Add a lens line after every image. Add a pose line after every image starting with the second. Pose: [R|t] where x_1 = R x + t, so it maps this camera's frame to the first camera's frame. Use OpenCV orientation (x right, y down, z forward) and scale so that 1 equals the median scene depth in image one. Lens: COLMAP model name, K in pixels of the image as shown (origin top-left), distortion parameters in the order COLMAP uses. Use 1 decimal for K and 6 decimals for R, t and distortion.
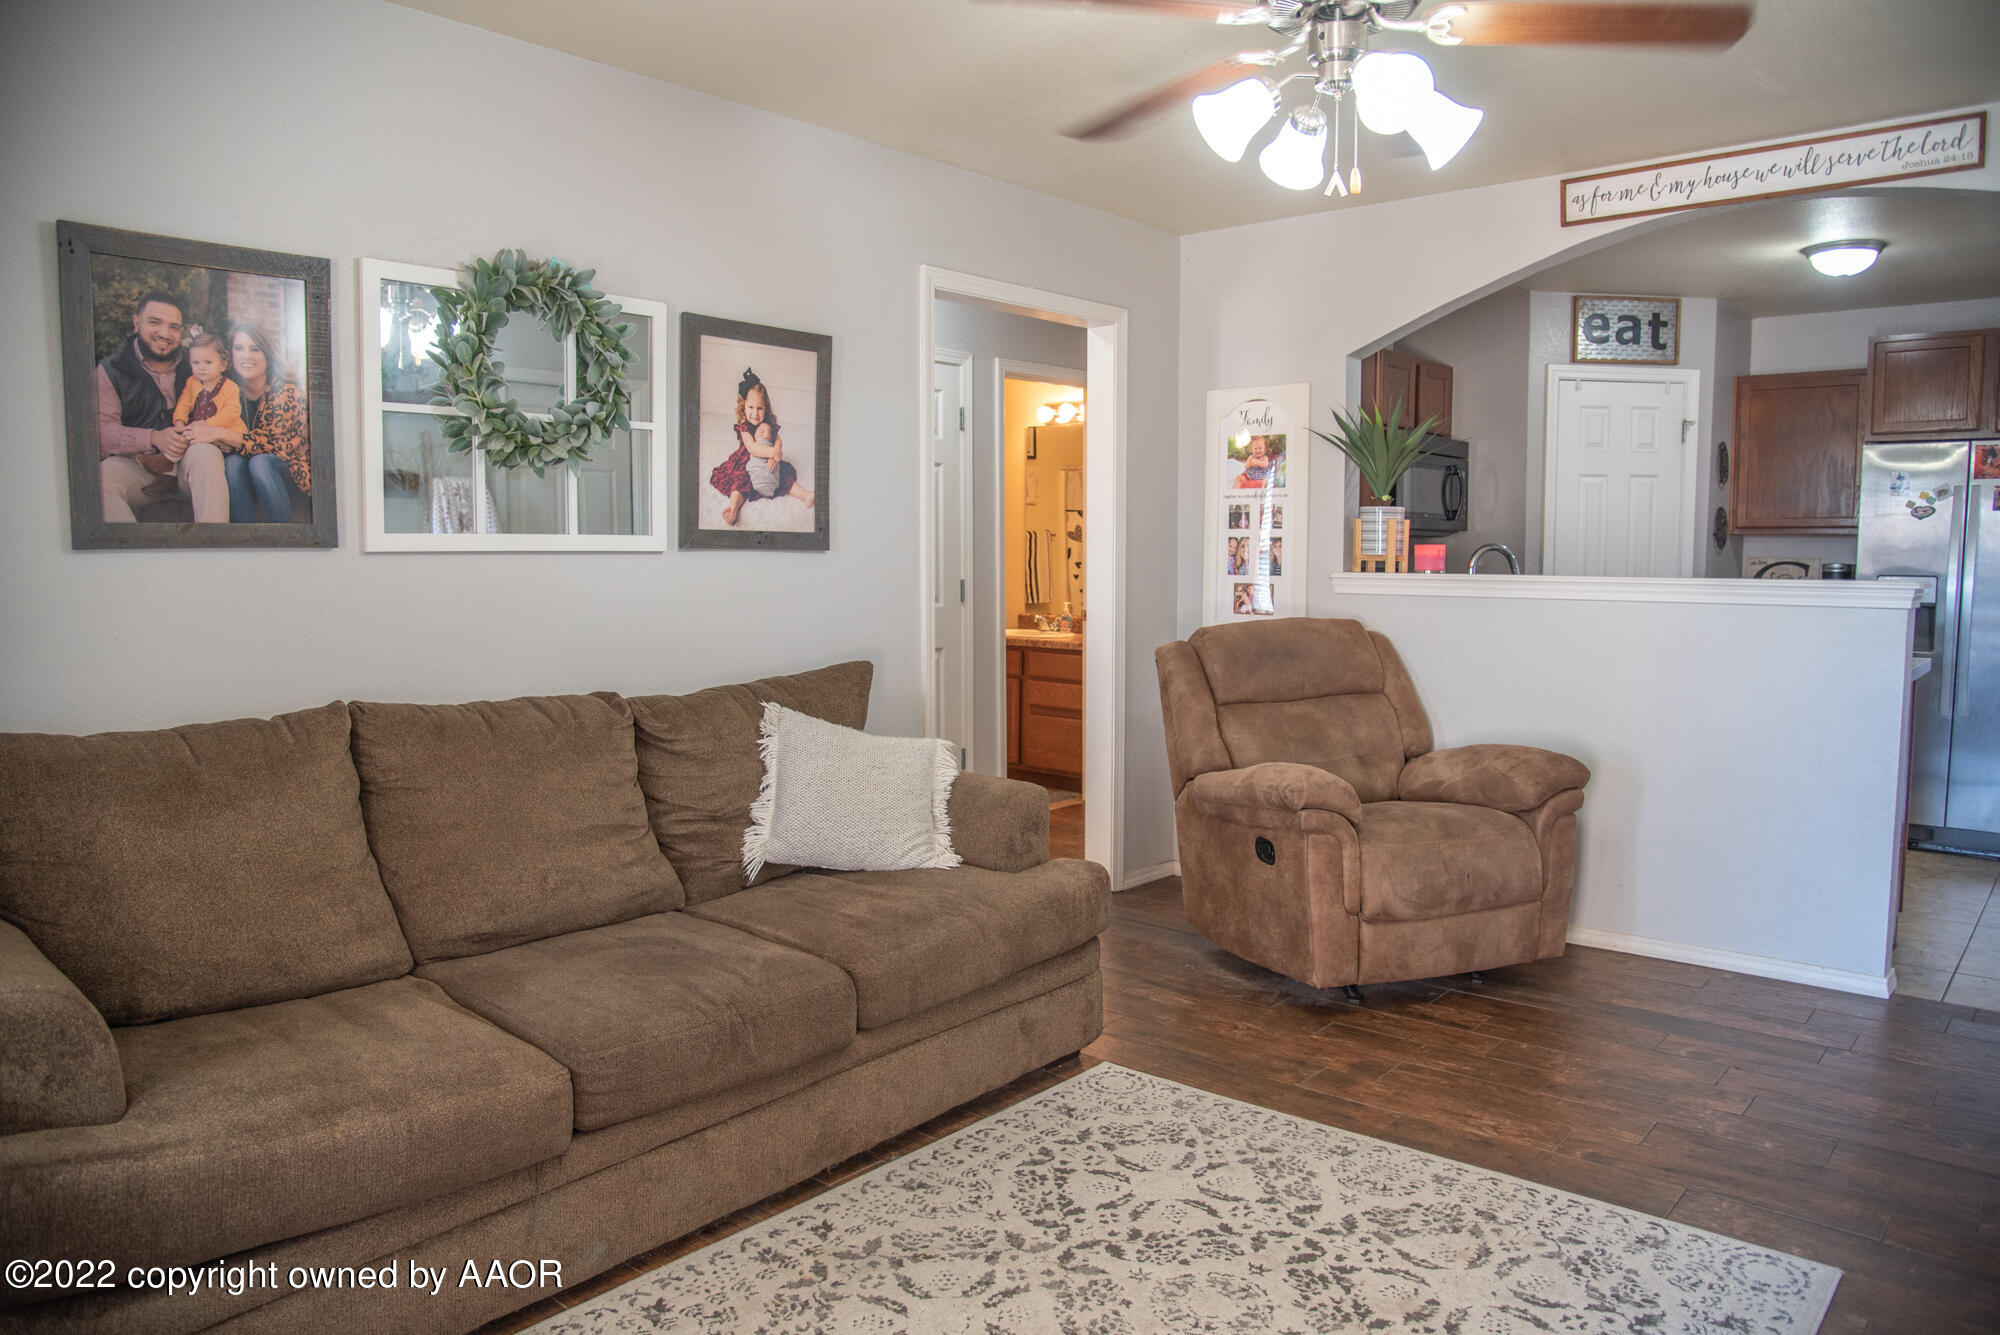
lens RADIAL K [[1338.5, 0, 1000.0], [0, 1338.5, 667.5], [0, 0, 1]] dist [-0.091256, 0.001747]
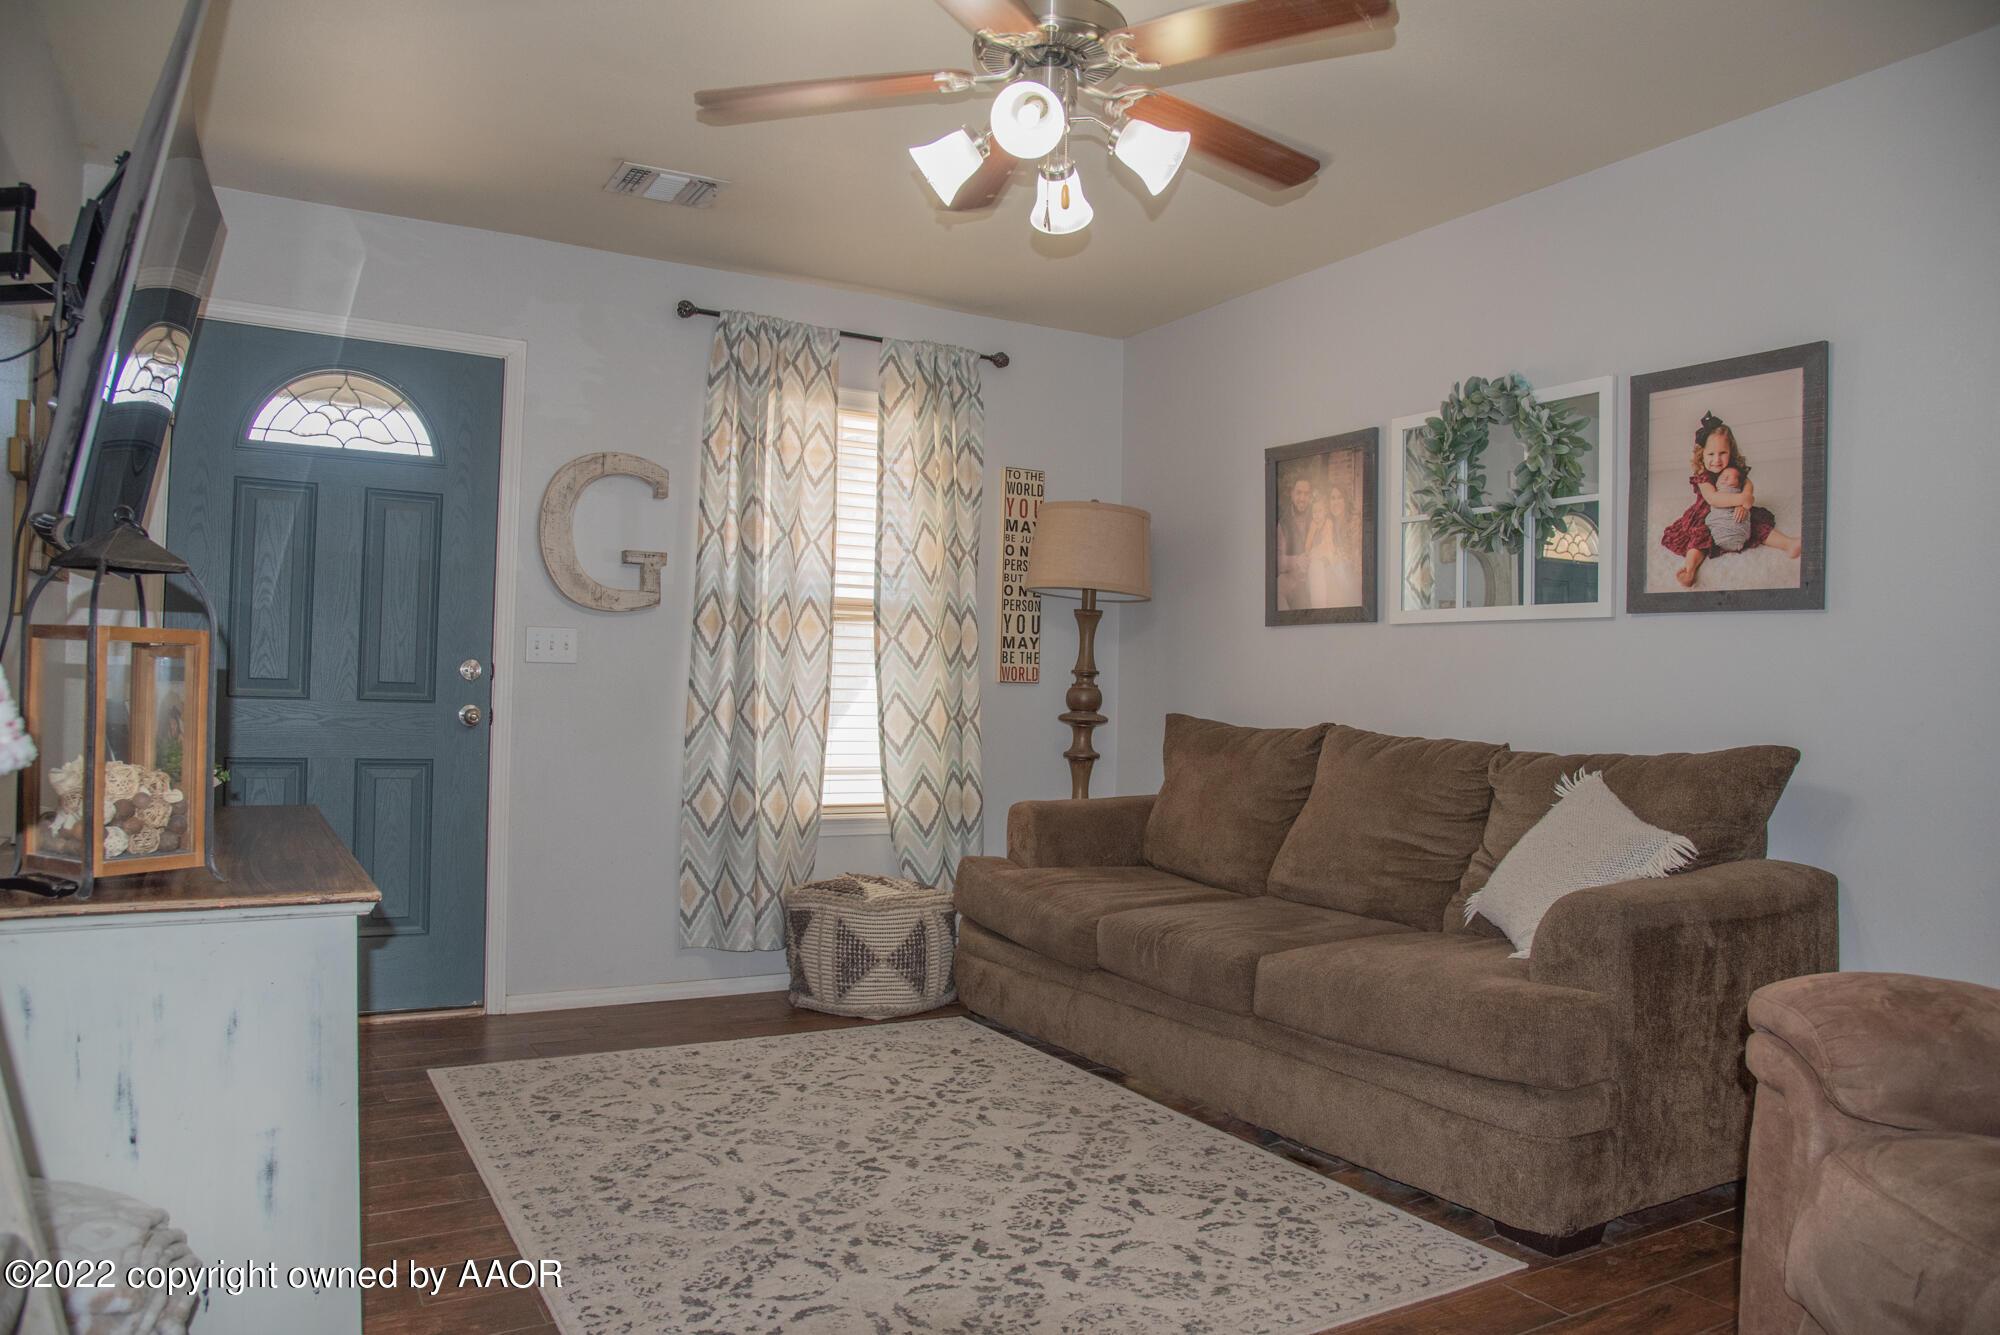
lens RADIAL K [[1338.5, 0, 1000.0], [0, 1338.5, 667.5], [0, 0, 1]] dist [-0.091256, 0.001747]
pose [[-0.307872, -0.015250, -0.951305, 0.845169], [-0.100774, 0.994770, 0.016667, -0.019613], [0.946076, 0.100998, -0.307799, 0.883213]]
